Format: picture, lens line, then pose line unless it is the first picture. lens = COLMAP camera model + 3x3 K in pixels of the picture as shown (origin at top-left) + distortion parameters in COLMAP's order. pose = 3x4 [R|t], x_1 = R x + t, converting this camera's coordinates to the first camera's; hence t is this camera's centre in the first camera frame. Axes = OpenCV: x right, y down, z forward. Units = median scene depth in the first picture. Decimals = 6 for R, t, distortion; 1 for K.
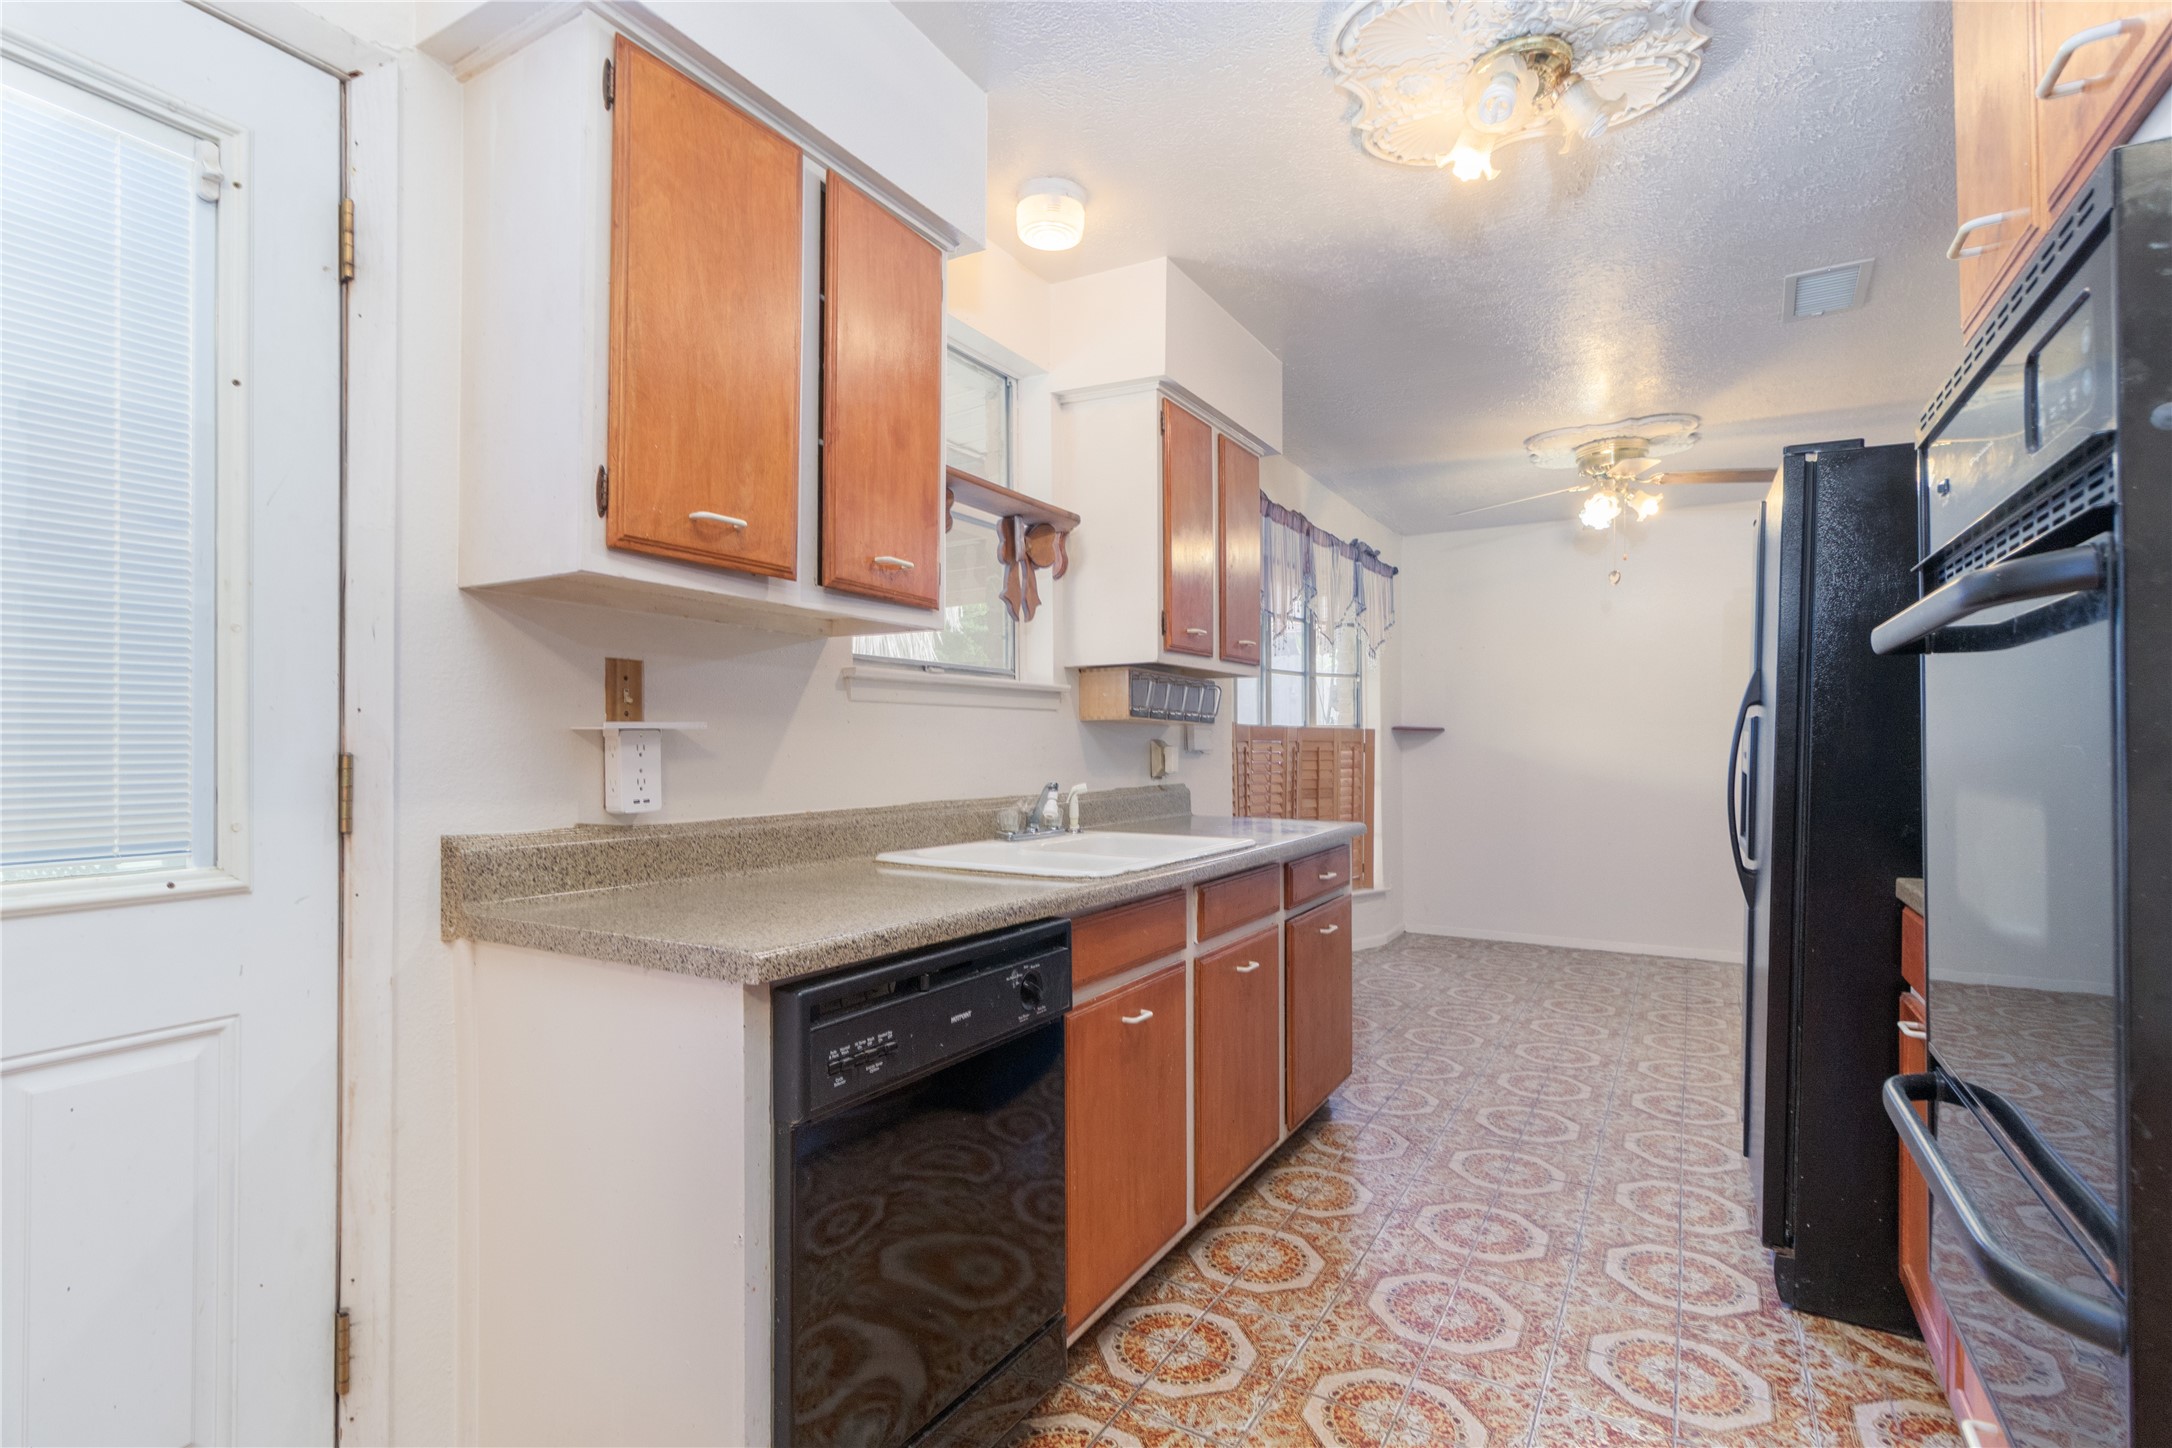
lens RADIAL K [[1012.5, 0, 1076.9], [0, 1012.5, 744.5], [0, 0, 1]] dist [-0.002063, -0.000700]
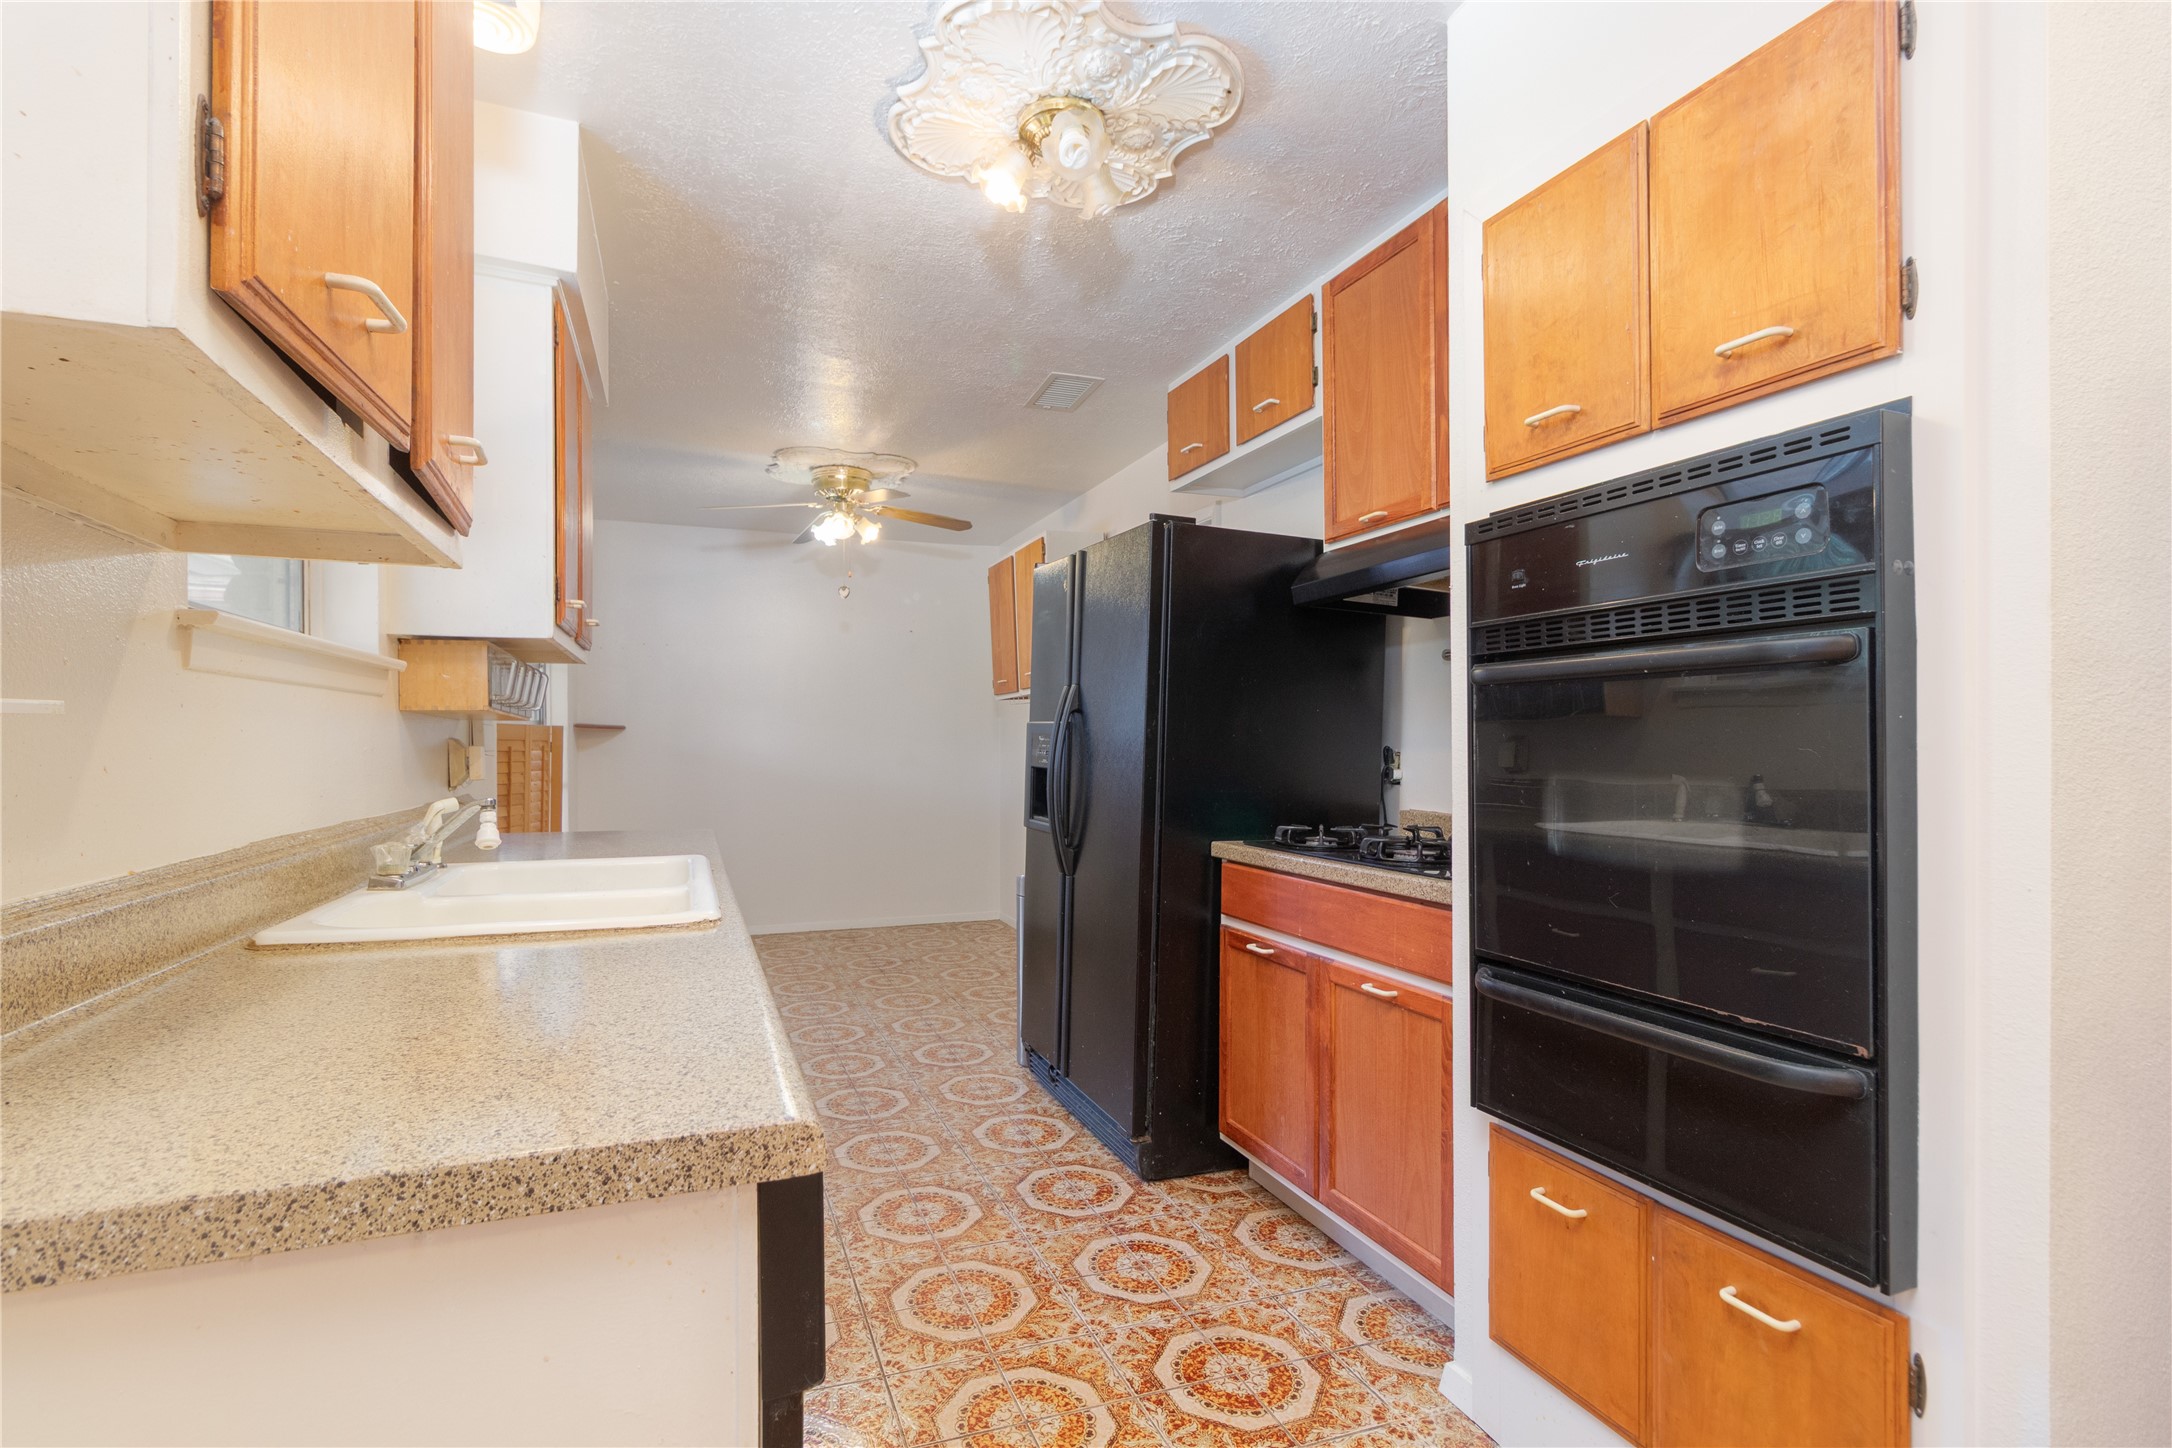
lens RADIAL K [[1001.7, 0, 1024.1], [0, 1001.7, 740.5], [0, 0, 1]] dist [-0.000659, -0.000161]
pose [[0.638024, 0.000906, 0.770016, -0.312697], [0.000390, 0.999999, -0.001499, -0.001897], [-0.770016, 0.001256, 0.638023, 0.254732]]
